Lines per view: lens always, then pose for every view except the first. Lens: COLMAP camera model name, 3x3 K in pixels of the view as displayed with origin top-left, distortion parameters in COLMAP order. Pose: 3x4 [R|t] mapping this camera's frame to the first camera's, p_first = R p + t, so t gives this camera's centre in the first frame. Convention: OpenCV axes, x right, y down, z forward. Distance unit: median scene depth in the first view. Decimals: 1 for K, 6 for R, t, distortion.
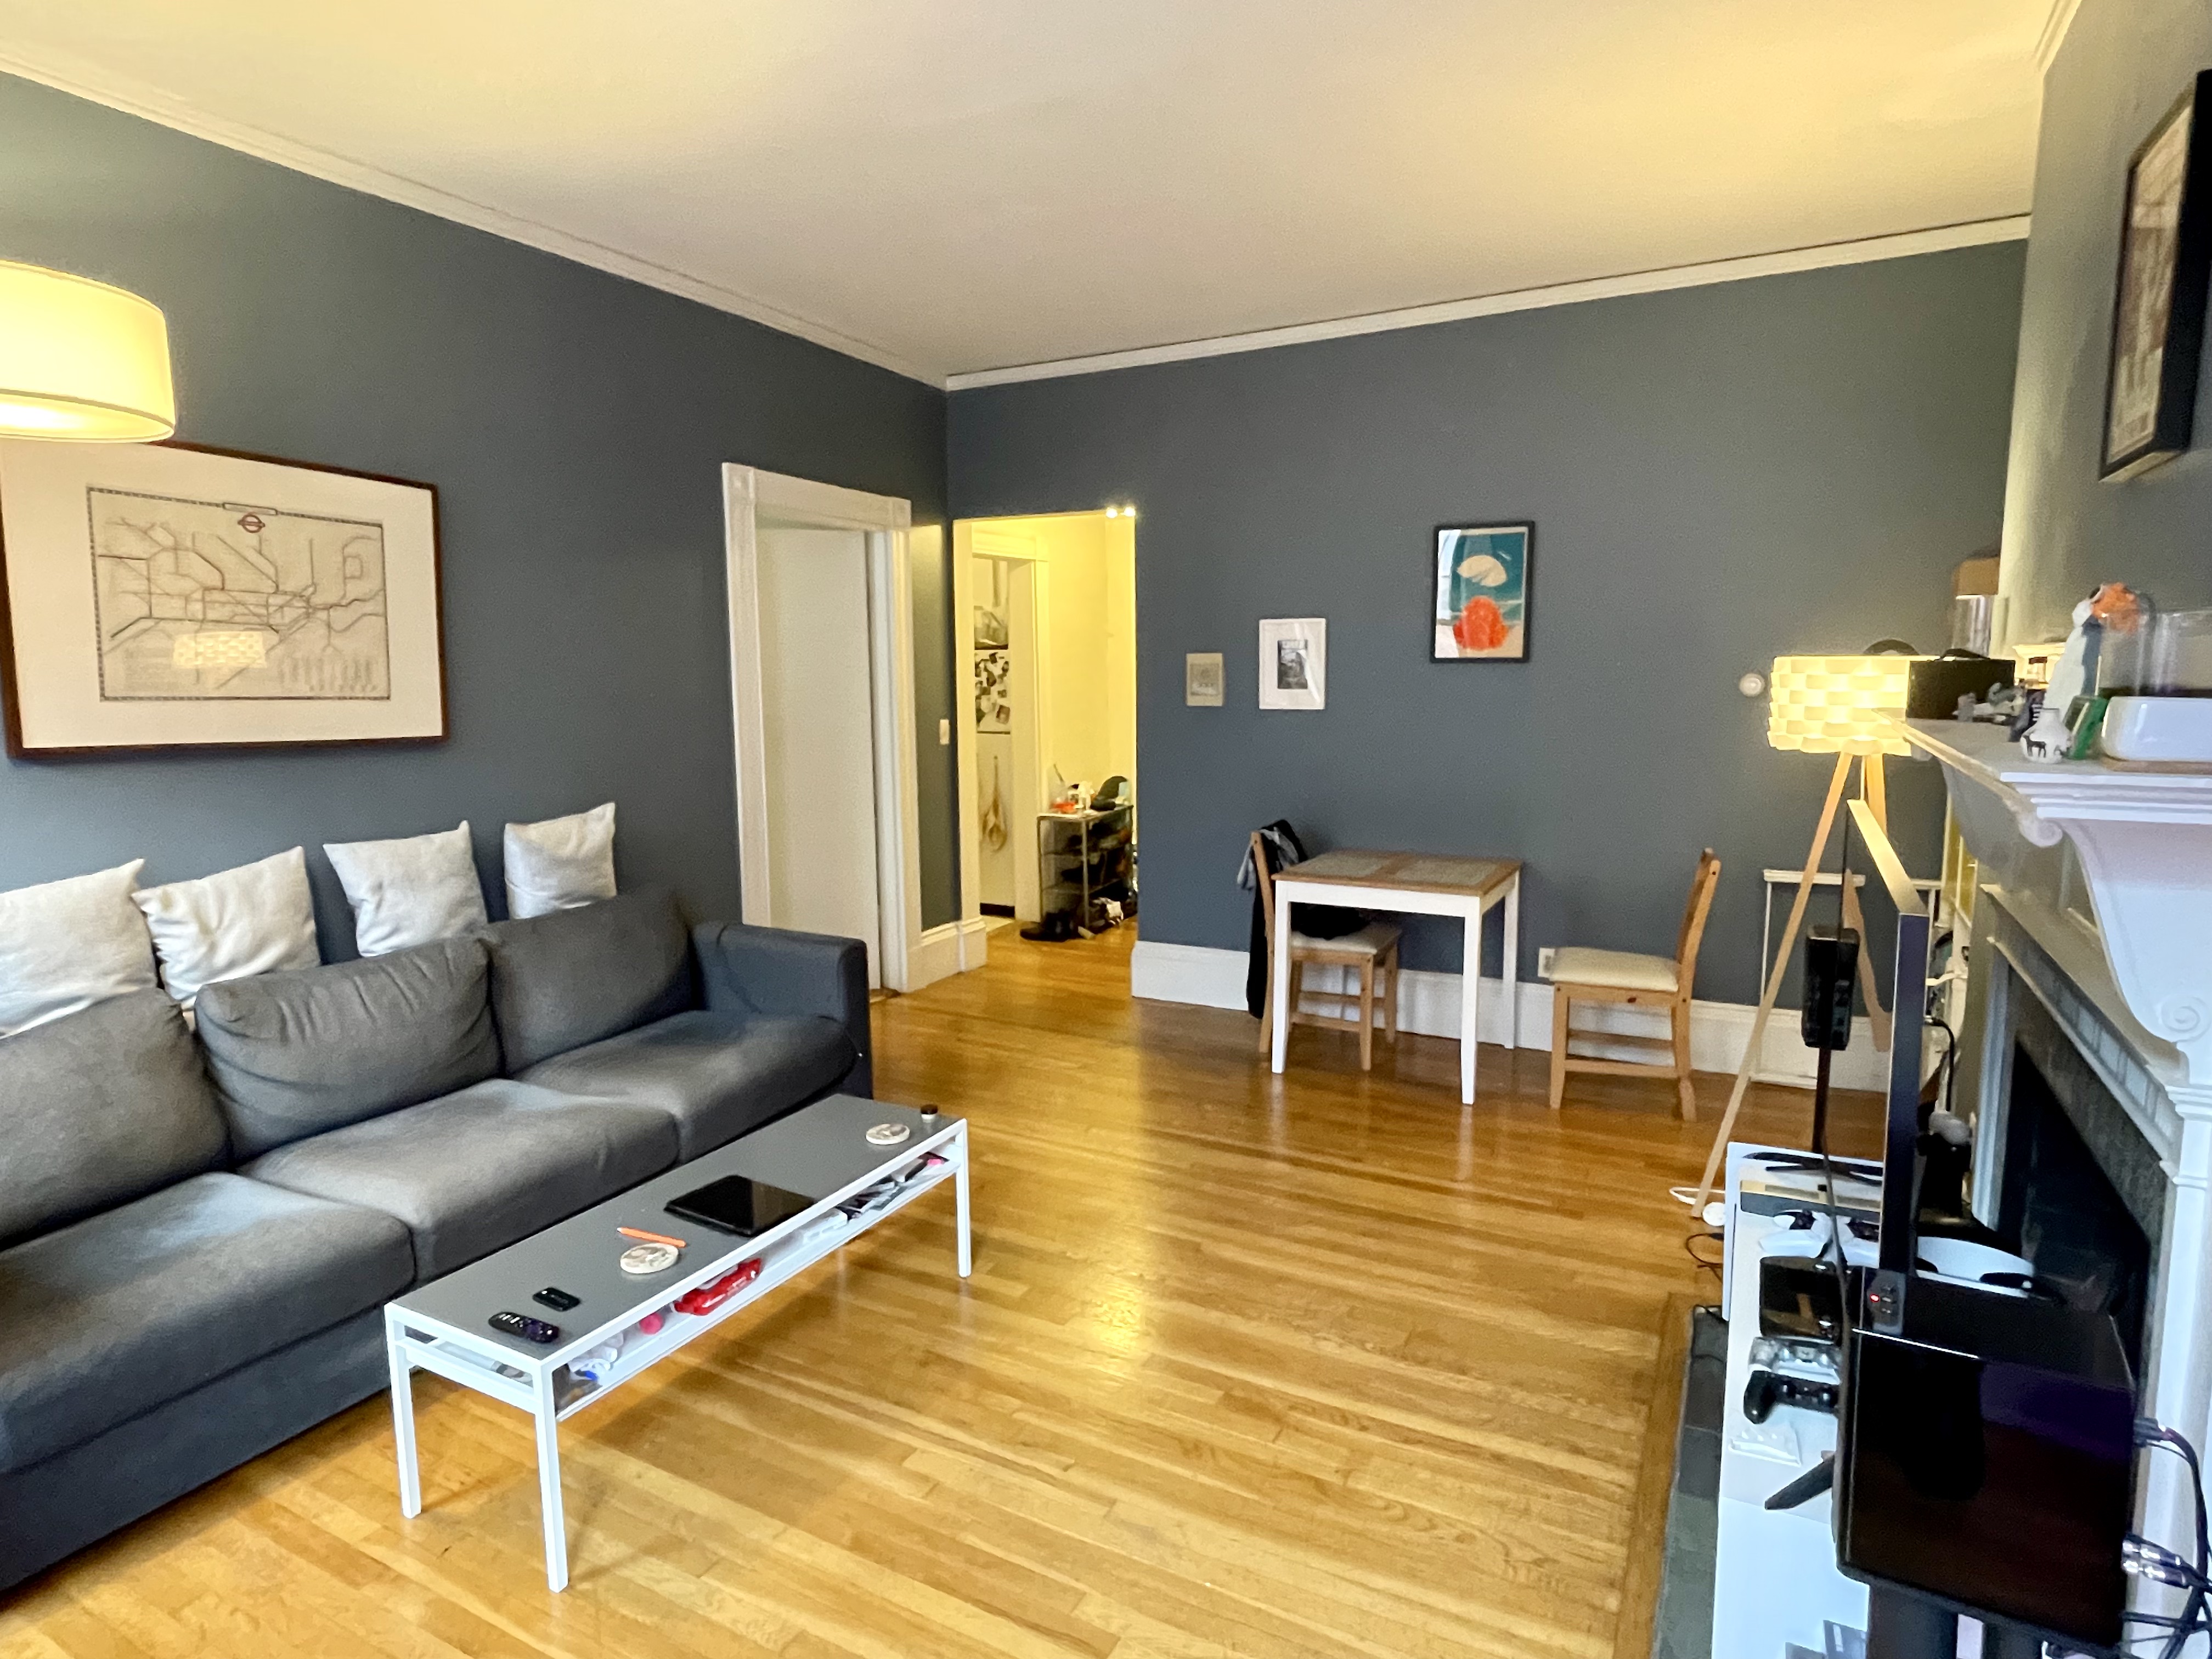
lens RADIAL K [[1238.7, 0, 1101.2], [0, 1238.7, 823.5], [0, 0, 1]] dist [0.016645, -0.032613]
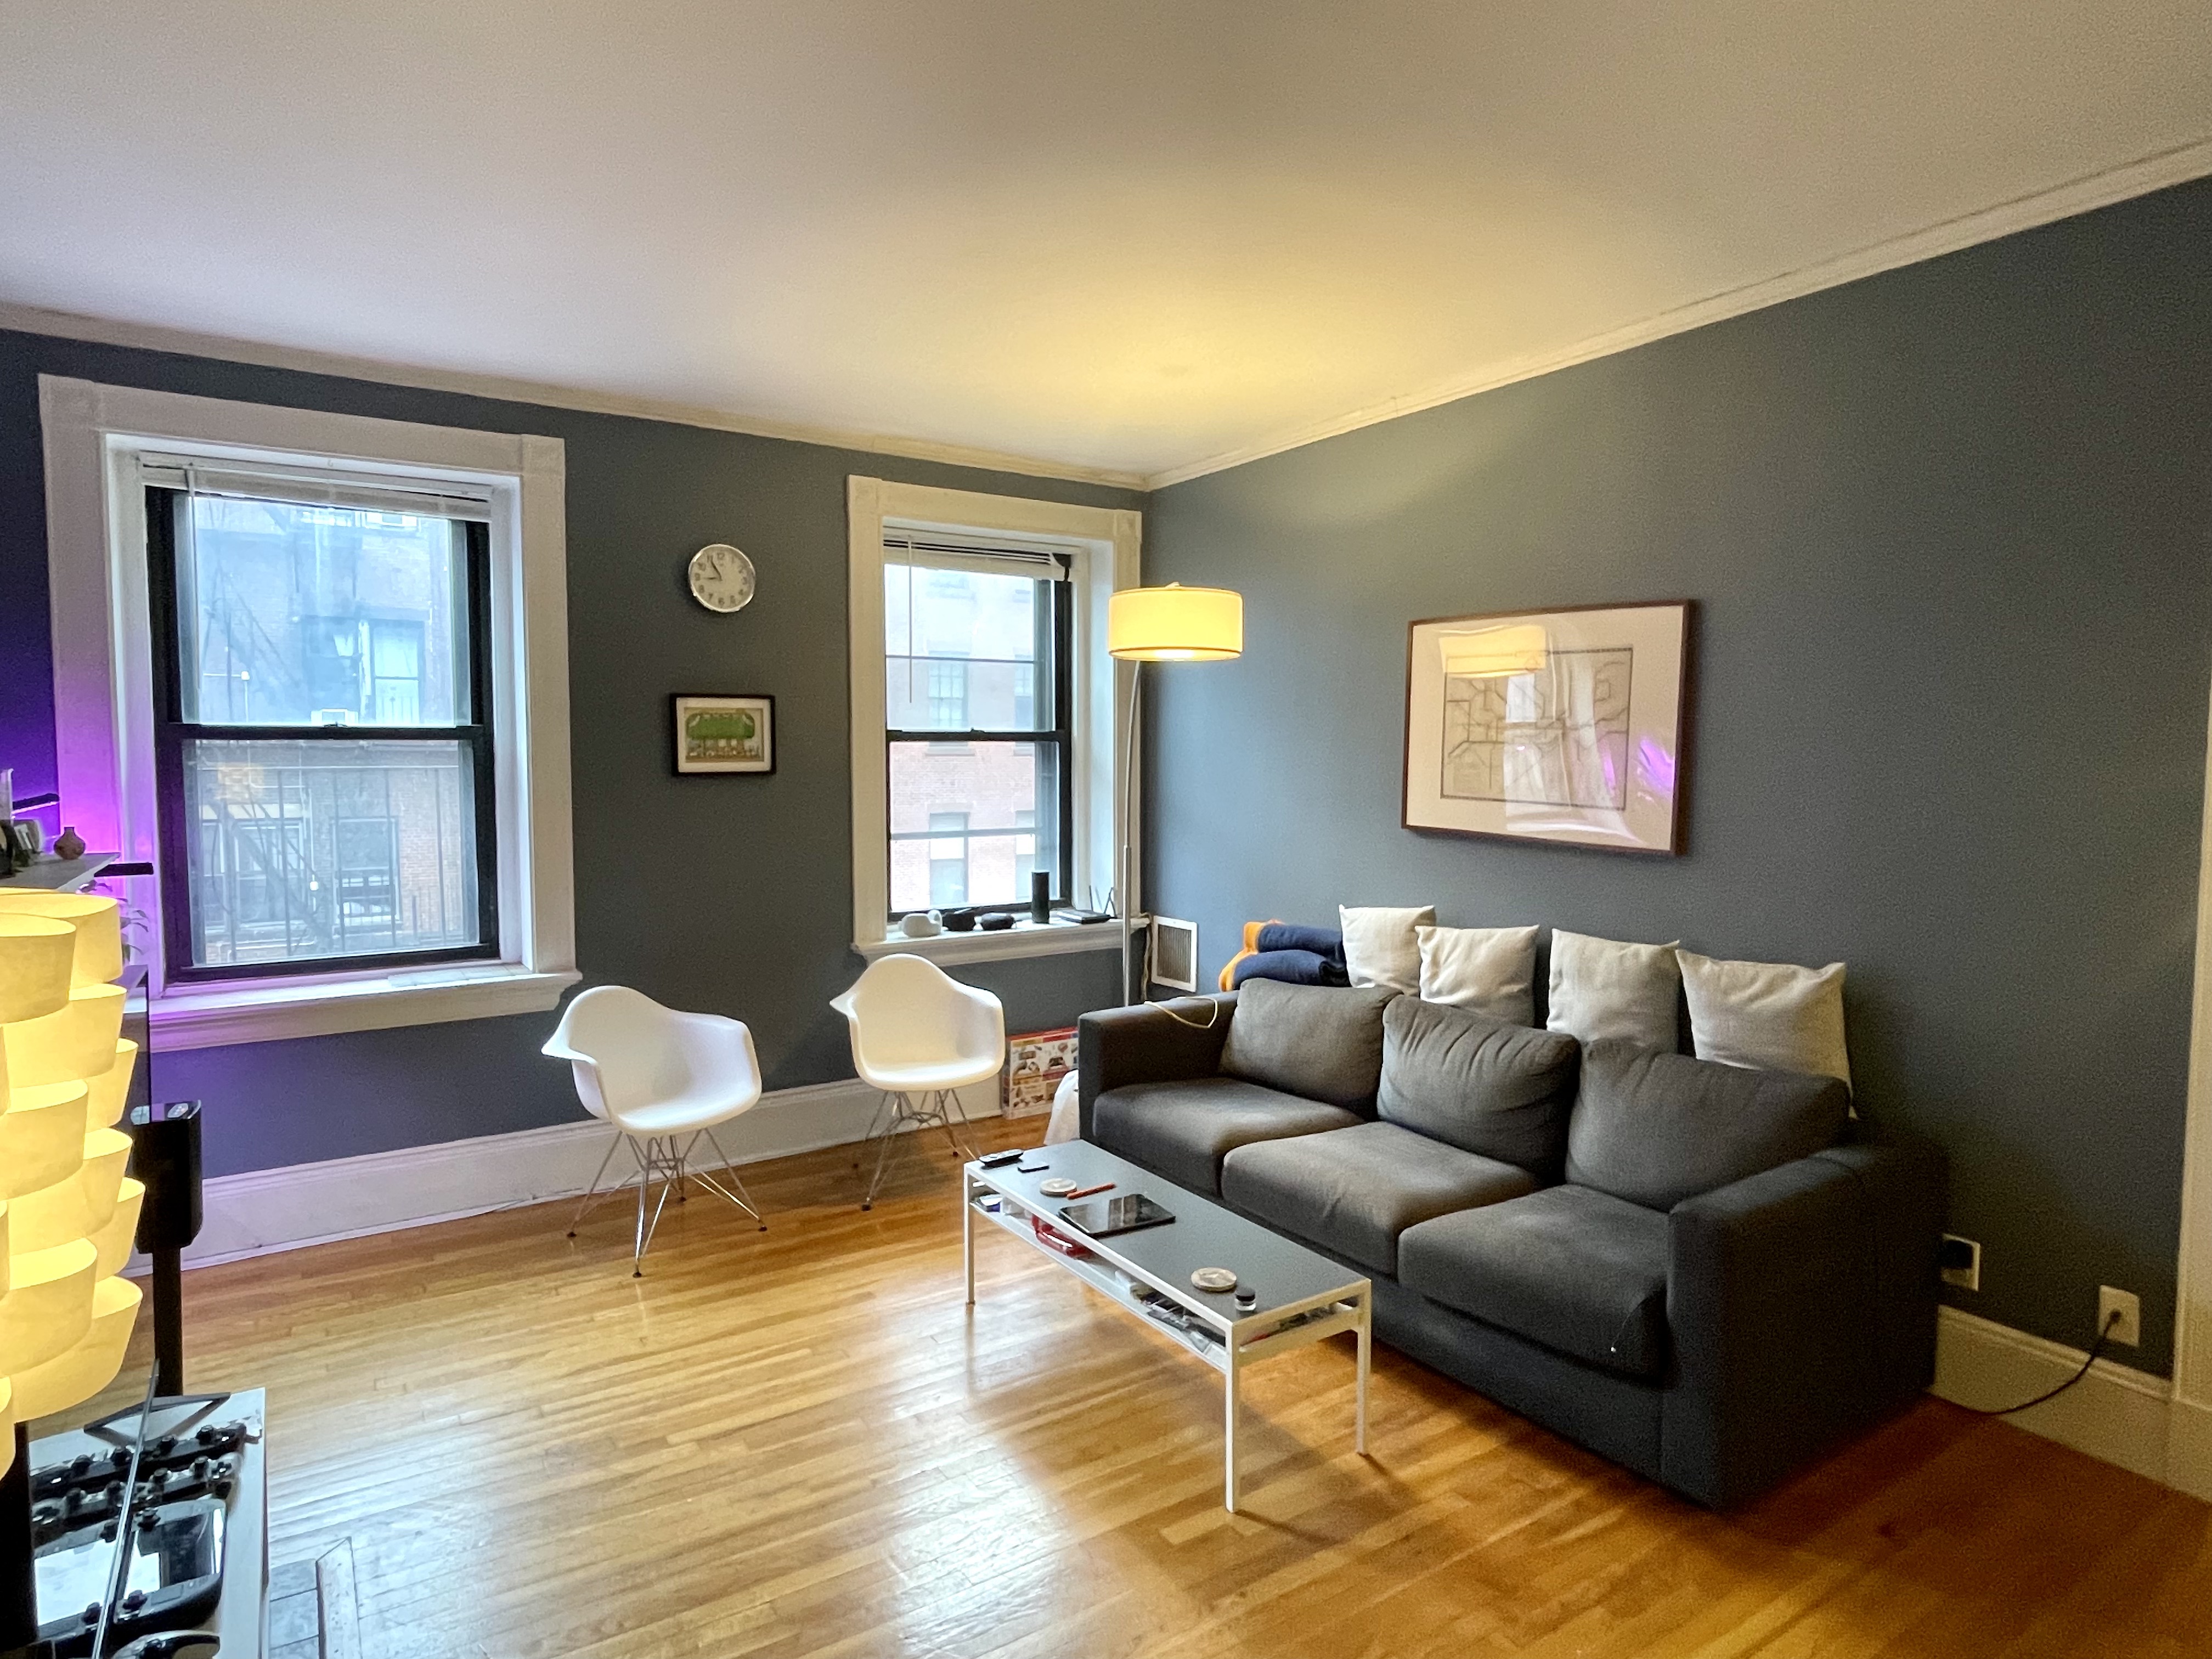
lens RADIAL K [[1241.9, 0, 1106.0], [0, 1241.9, 829.5], [0, 0, 1]] dist [-0.001063, 0.000041]
pose [[-0.473224, 0.062698, -0.878708, 0.625926], [-0.107670, 0.985869, 0.128329, -0.187481], [0.874337, 0.155339, -0.459787, 1.195971]]
